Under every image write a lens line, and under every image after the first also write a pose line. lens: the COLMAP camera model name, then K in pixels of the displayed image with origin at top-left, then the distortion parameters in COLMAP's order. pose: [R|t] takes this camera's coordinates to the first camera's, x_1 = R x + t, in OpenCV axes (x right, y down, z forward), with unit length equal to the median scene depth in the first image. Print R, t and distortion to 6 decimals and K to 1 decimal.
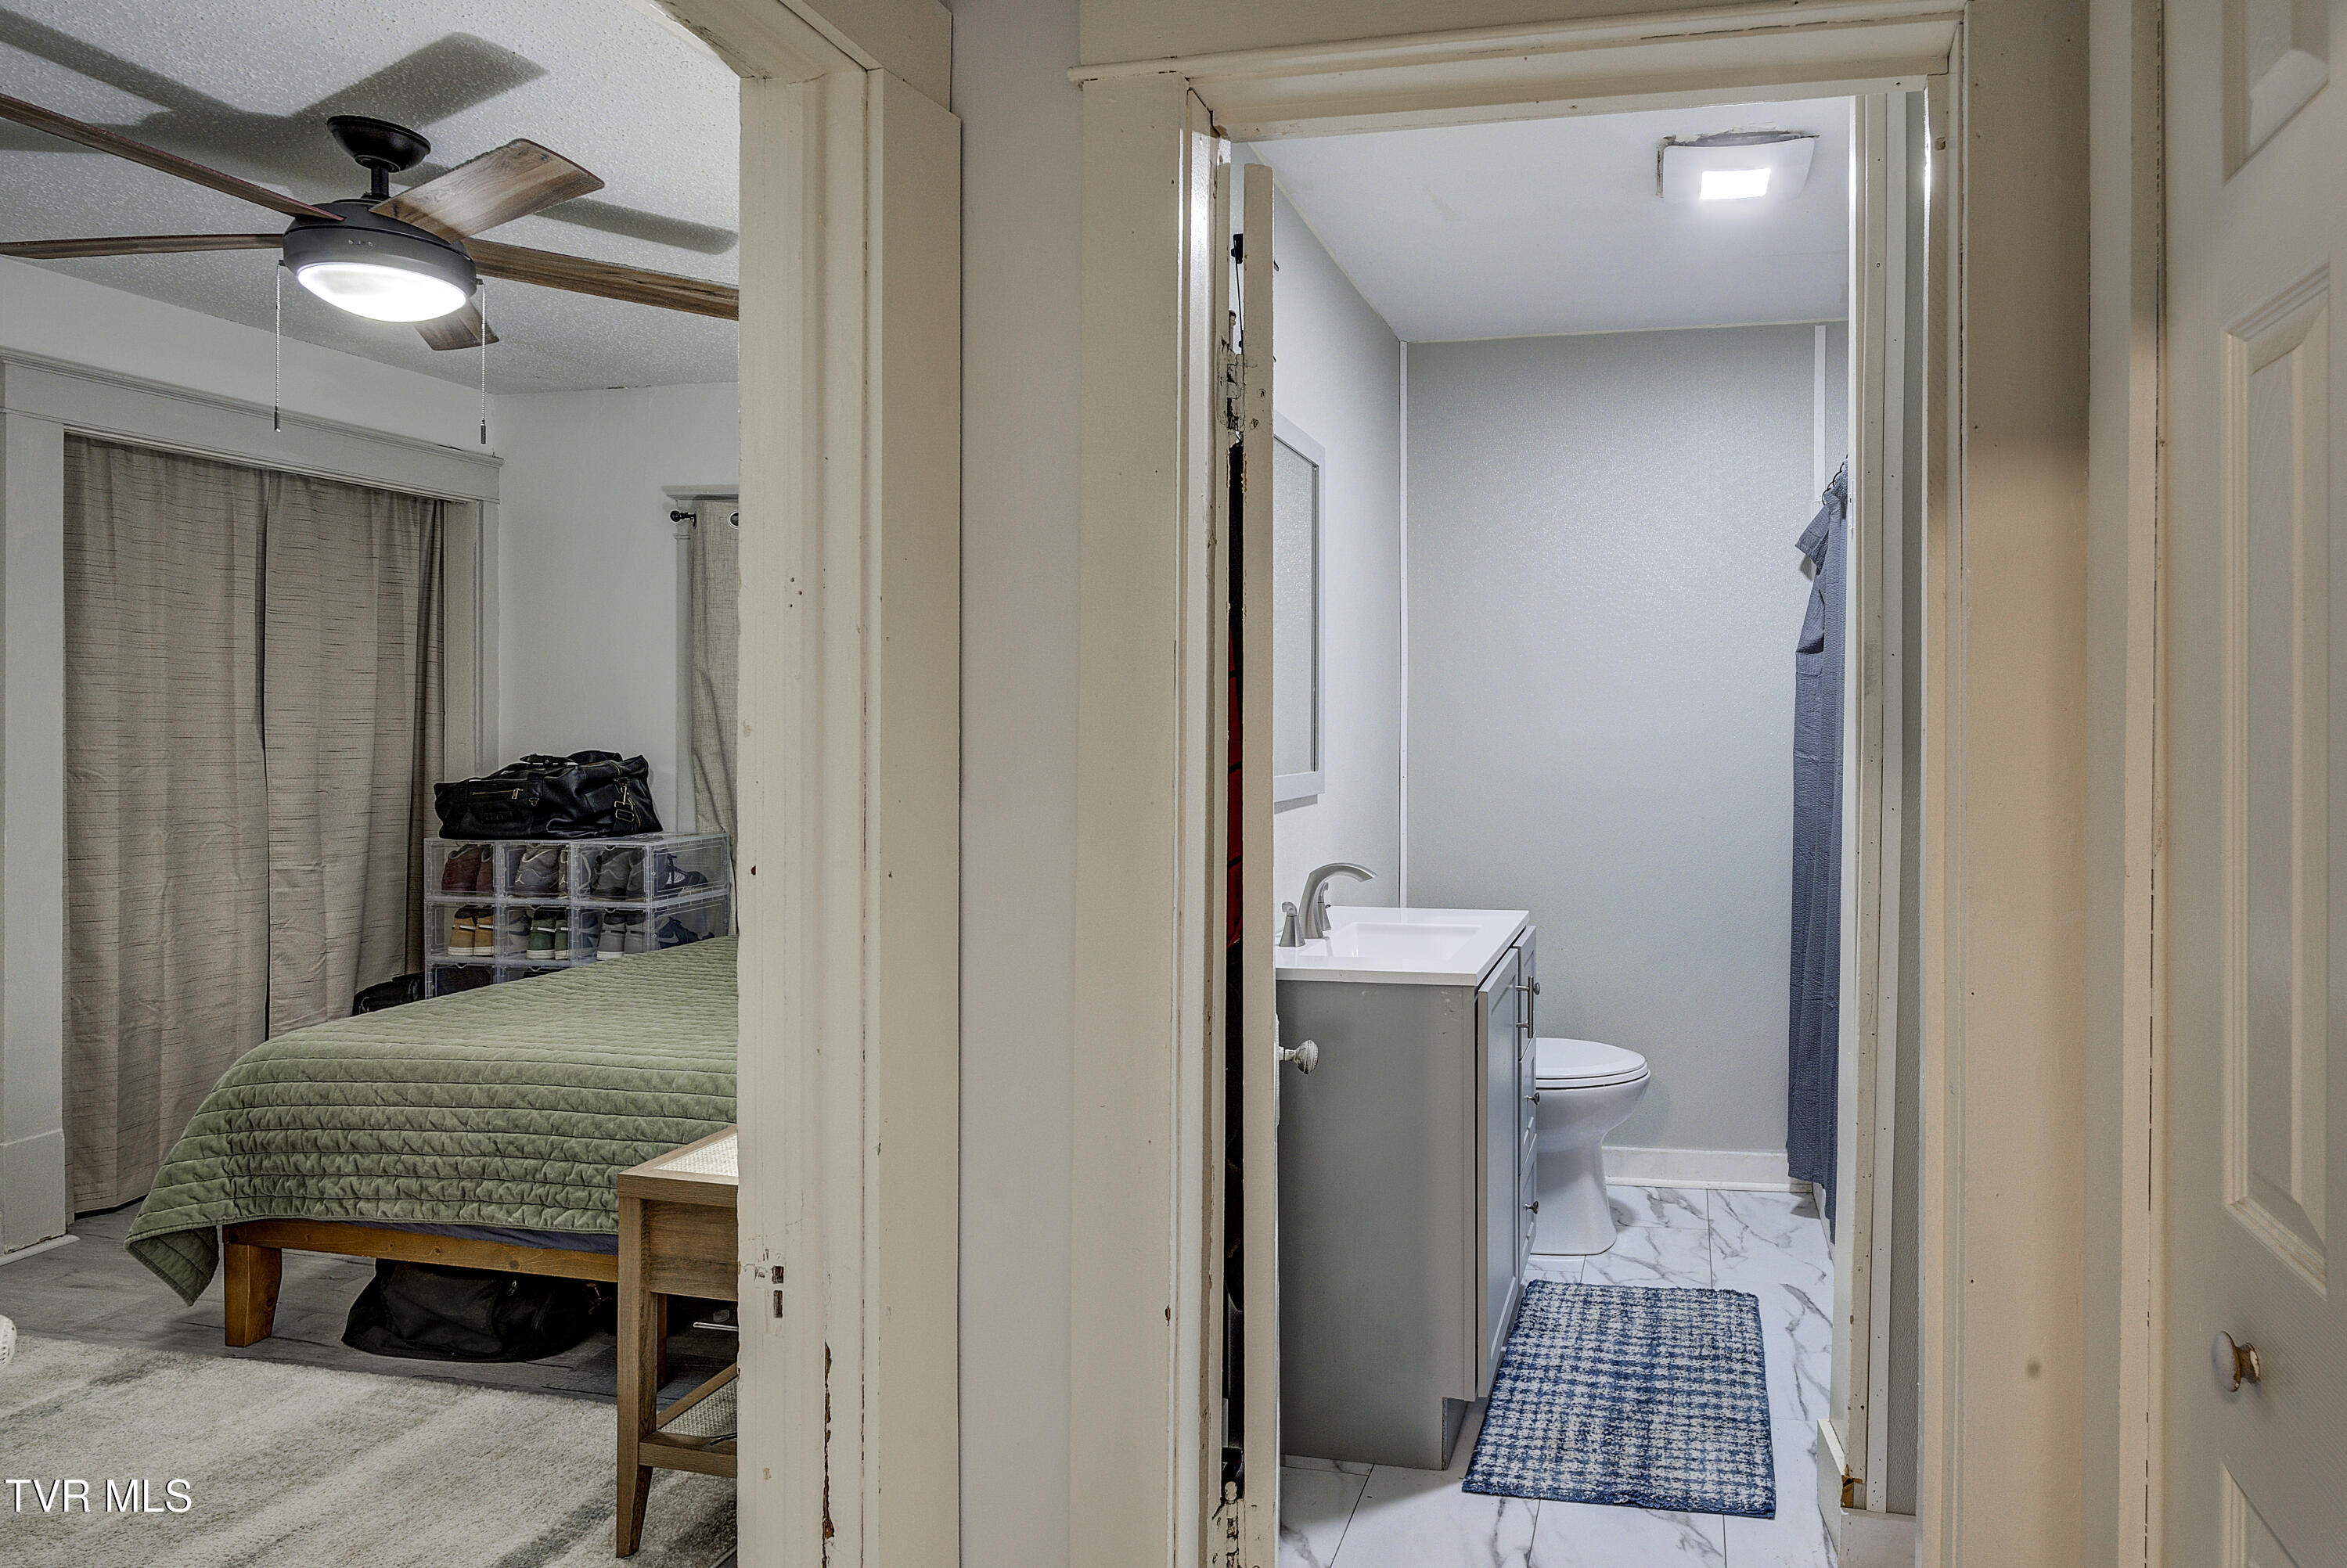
lens RADIAL K [[1105.2, 0, 1276.0], [0, 1105.2, 740.2], [0, 0, 1]] dist [-0.005714, 0.000783]
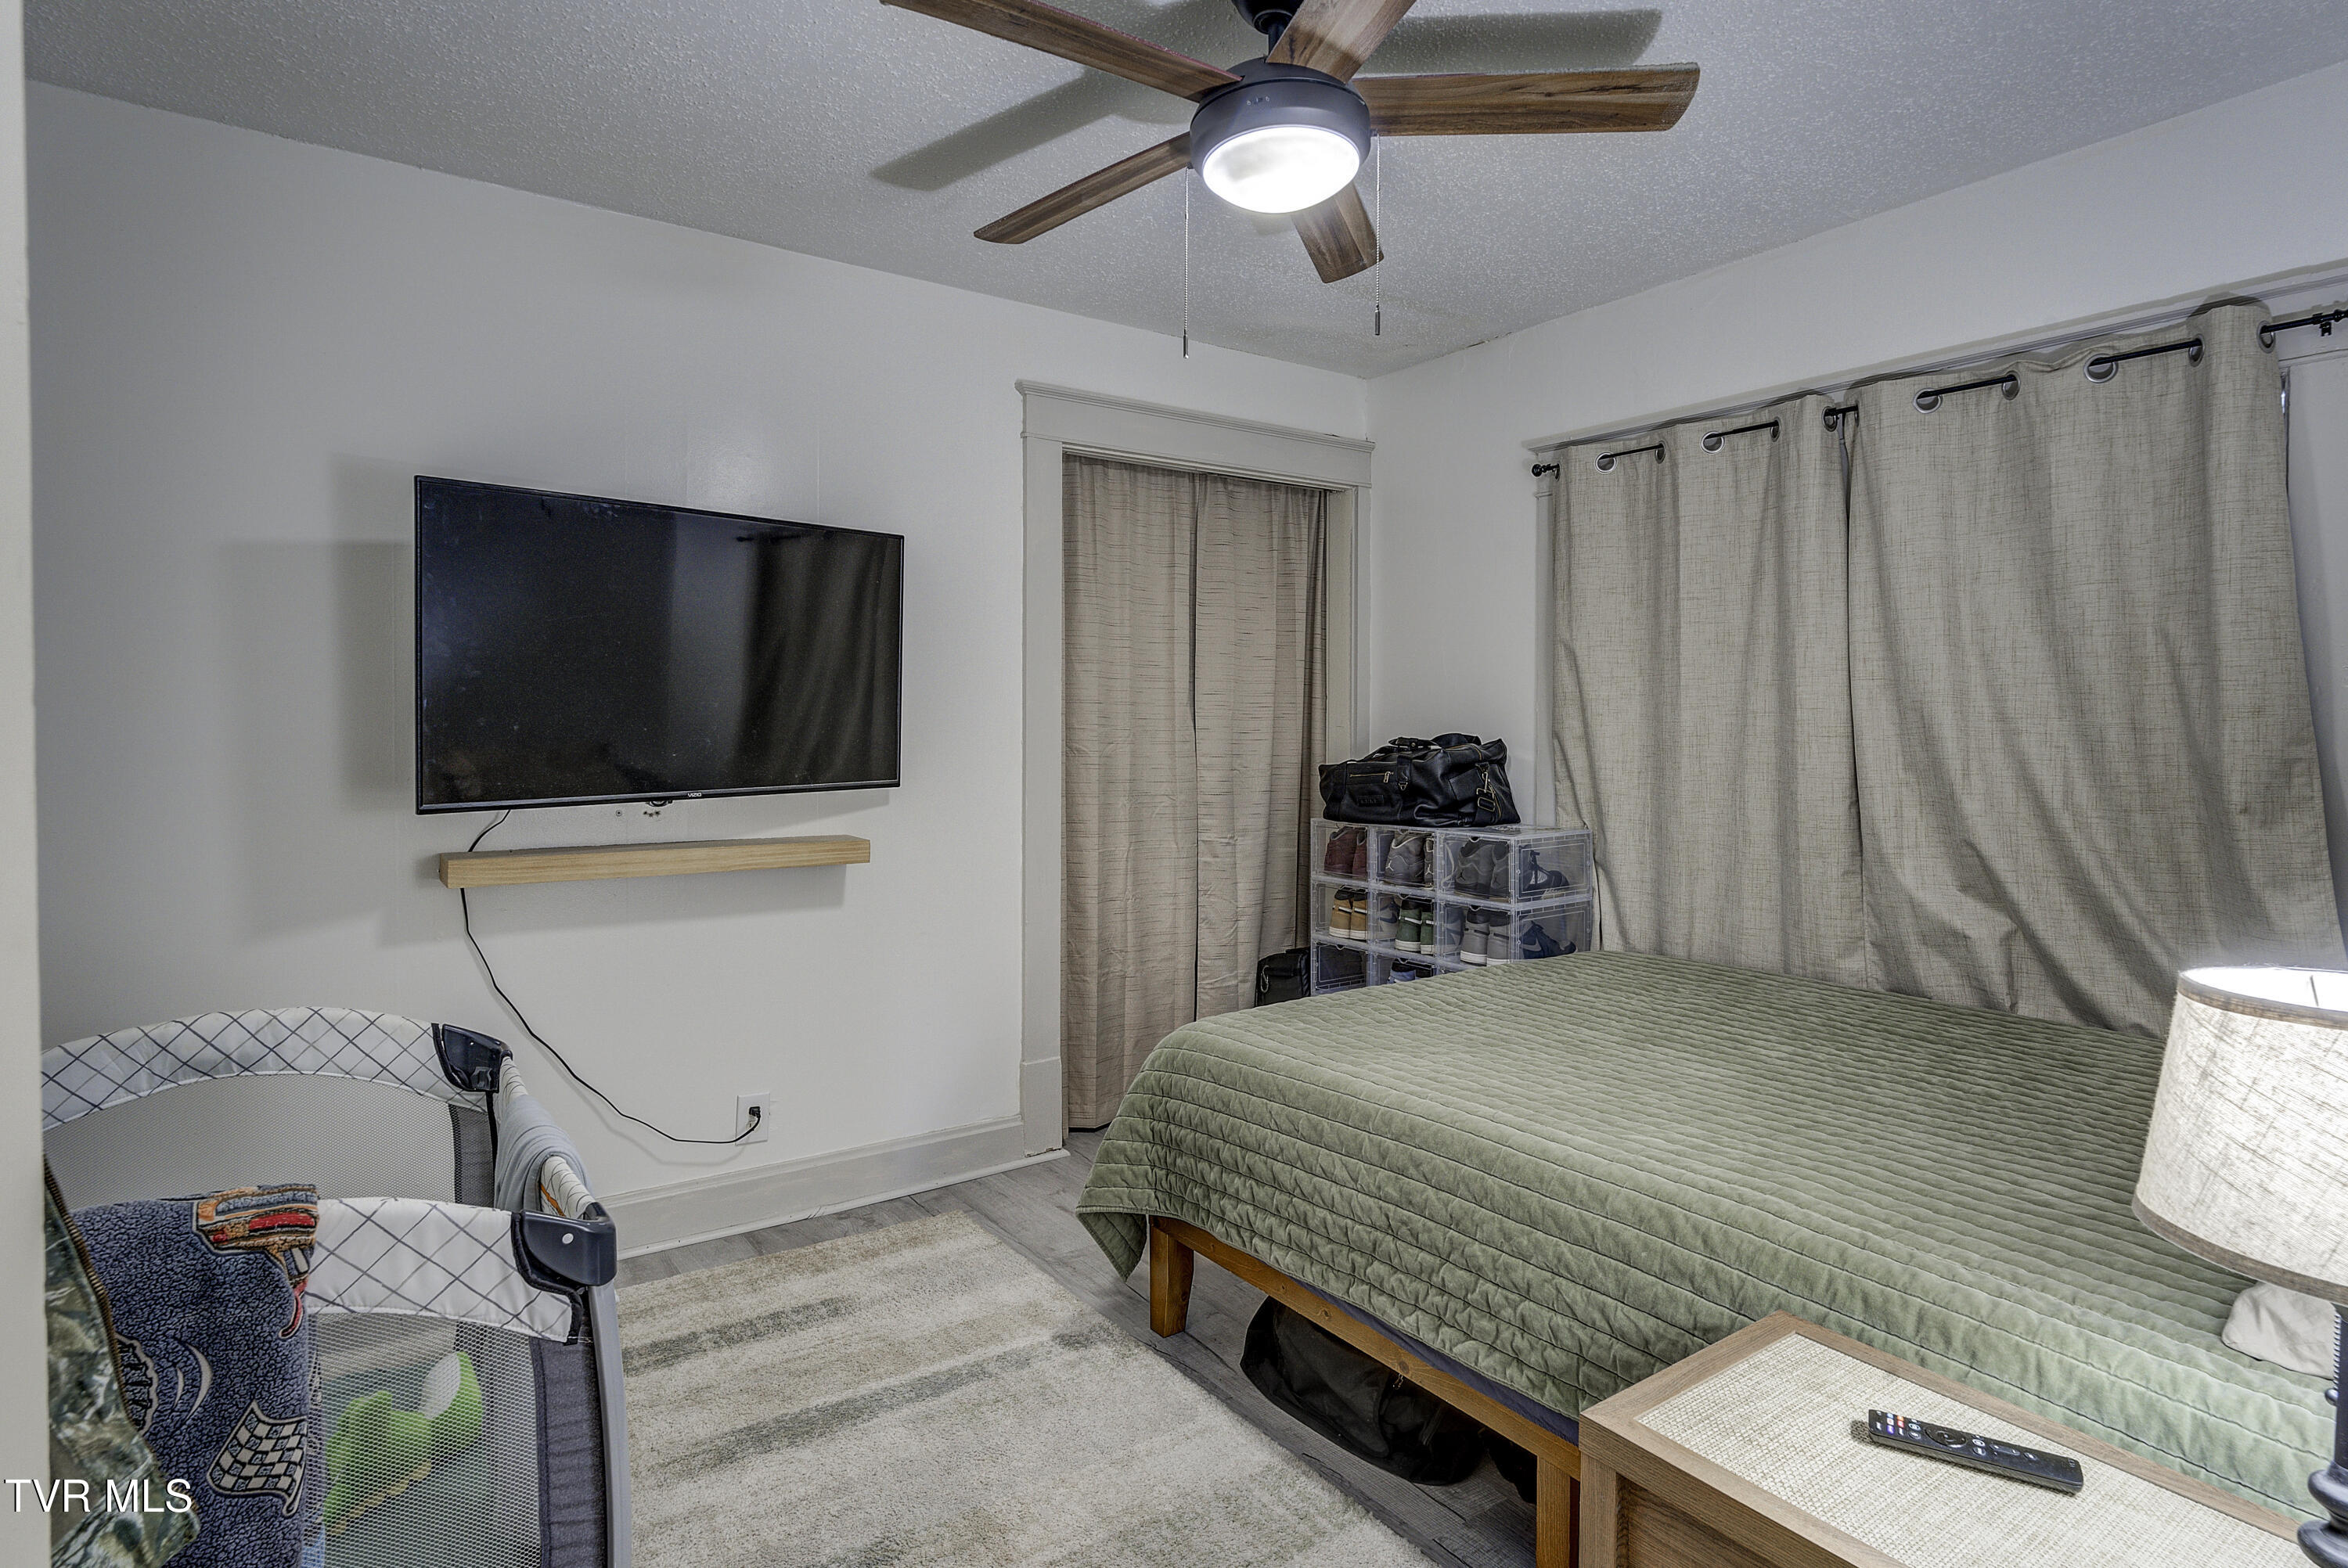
lens RADIAL K [[1105.6, 0, 1276.6], [0, 1105.6, 740.2], [0, 0, 1]] dist [-0.005714, 0.000783]
pose [[0.774351, 0.006409, -0.632724, -0.167041], [-0.003997, 0.999978, 0.005238, 0.012820], [0.632744, -0.001527, 0.774360, 0.207845]]
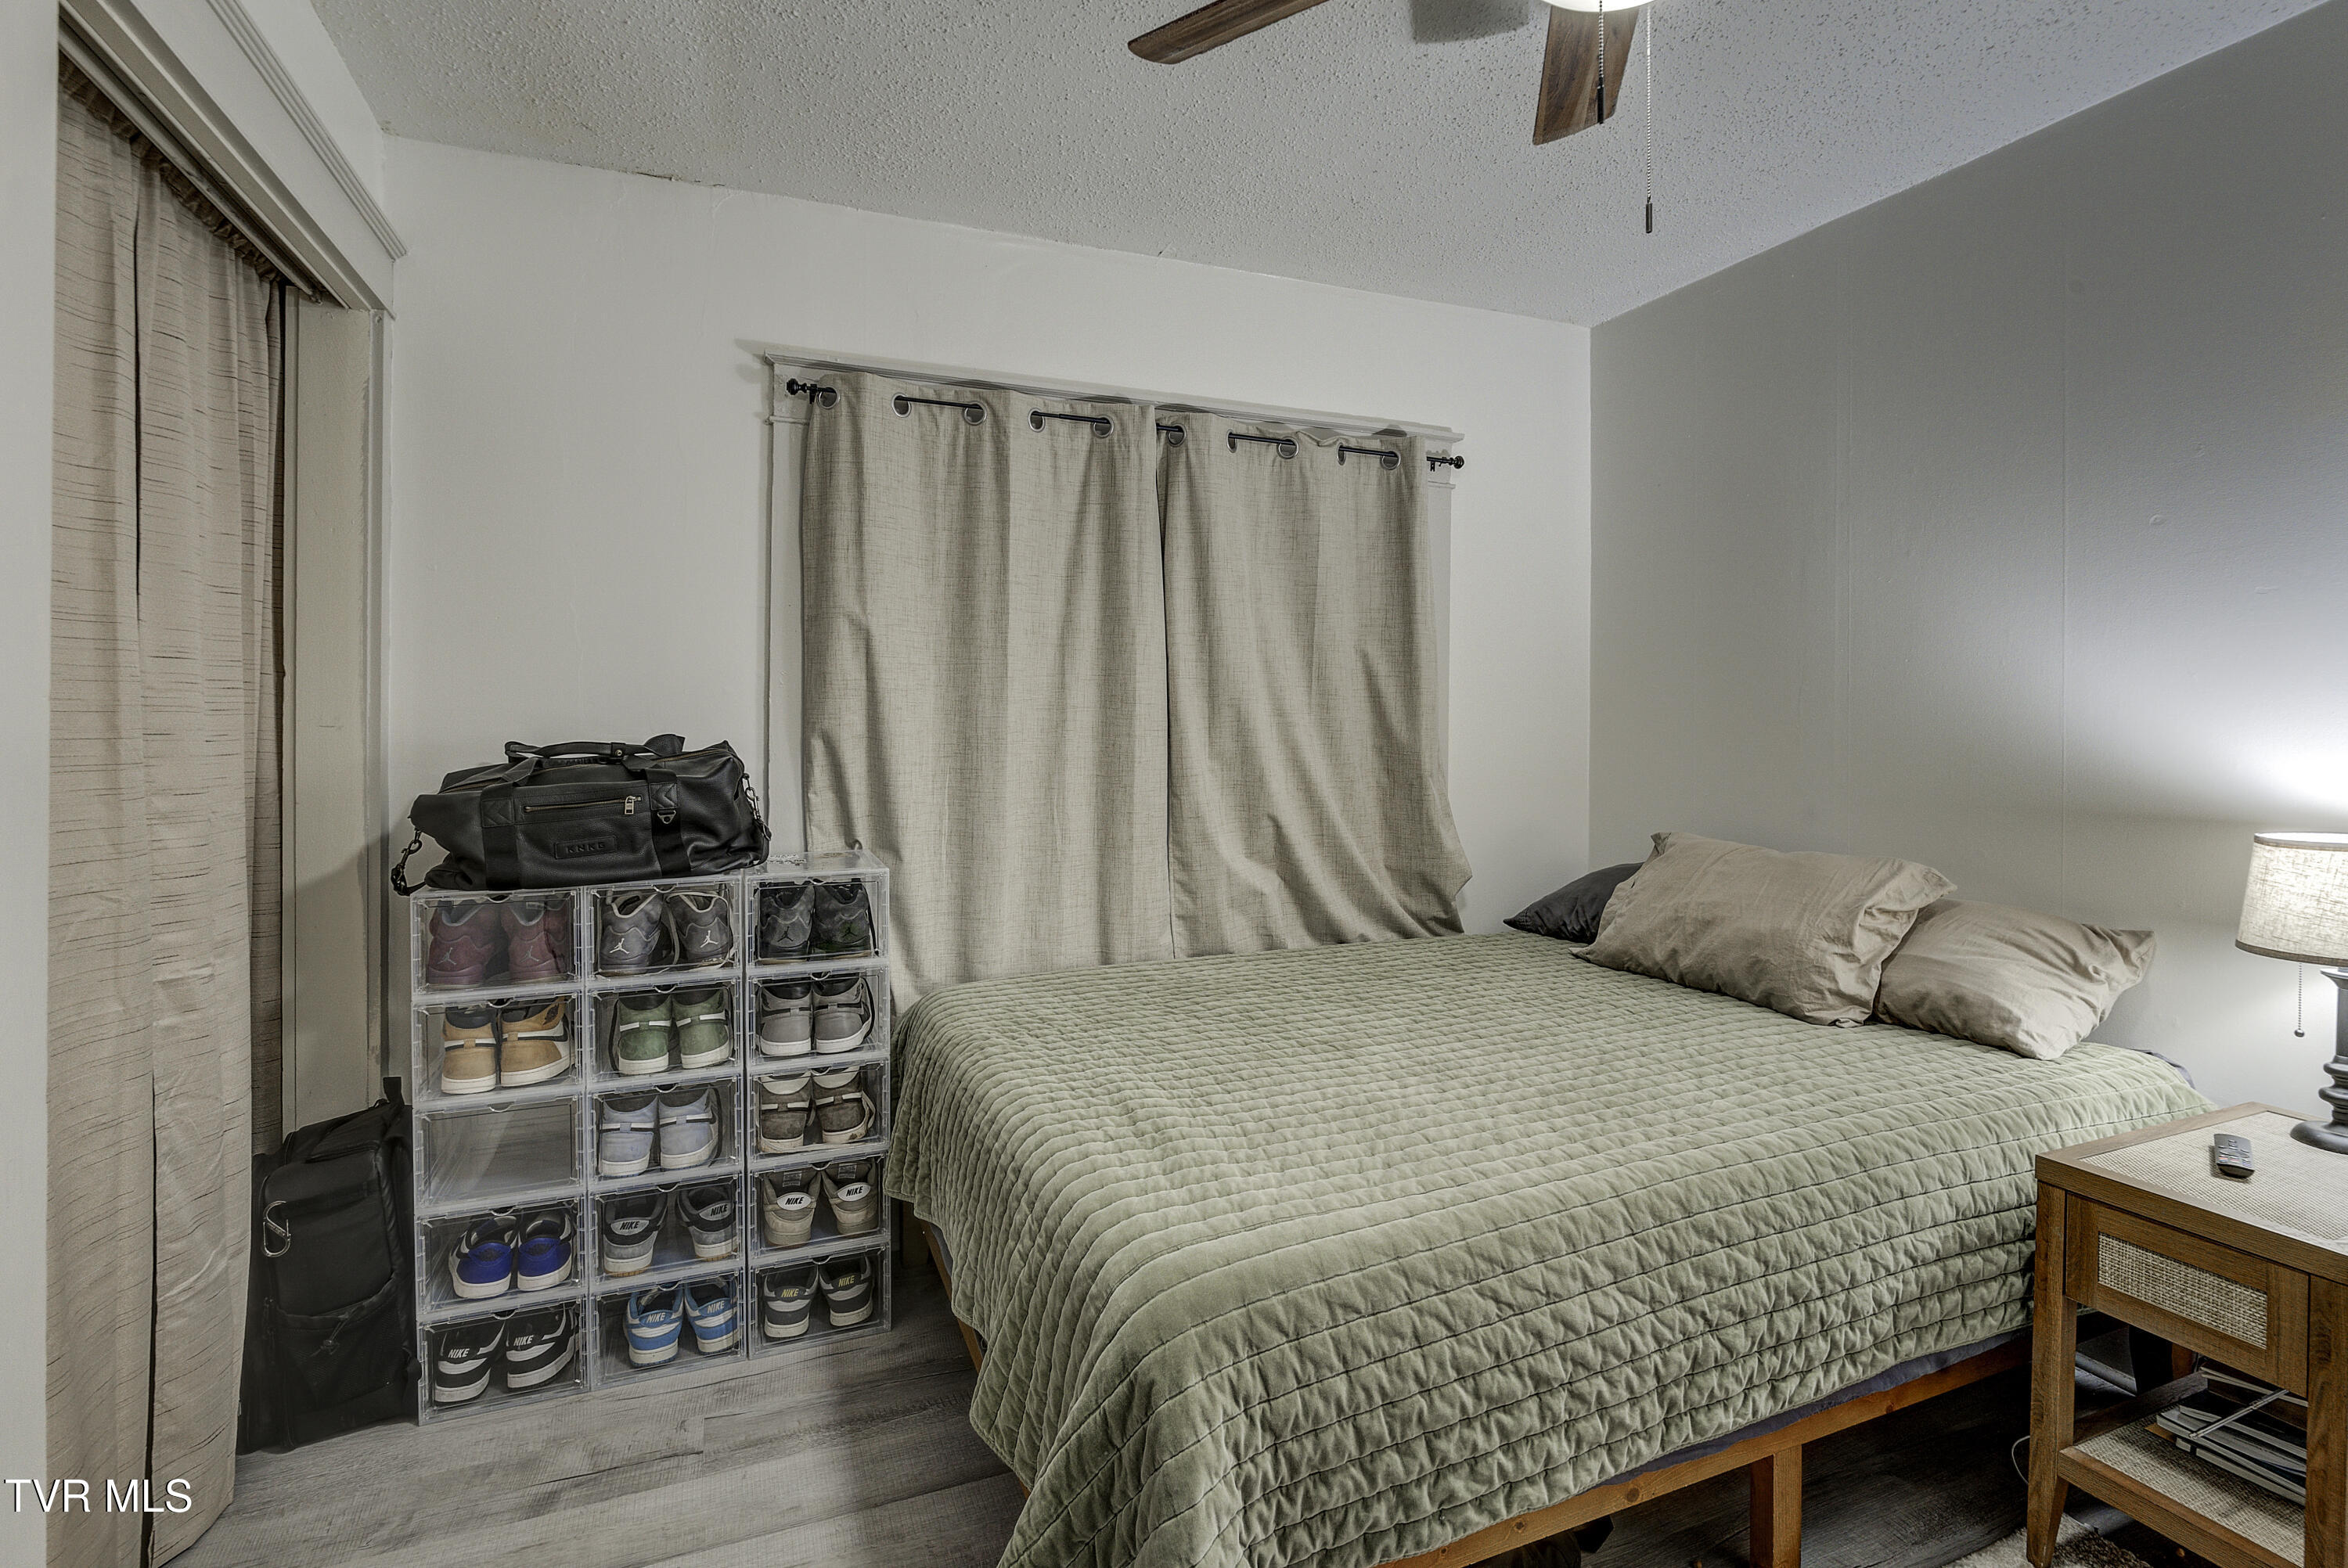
lens RADIAL K [[1043.5, 0, 1174.3], [0, 1043.5, 724.4], [0, 0, 1]] dist [-0.017452, -0.000275]
pose [[0.856277, -0.009513, 0.516429, -0.790208], [0.011614, 0.999932, -0.000837, 0.009081], [-0.516386, 0.006715, 0.856330, 0.390895]]
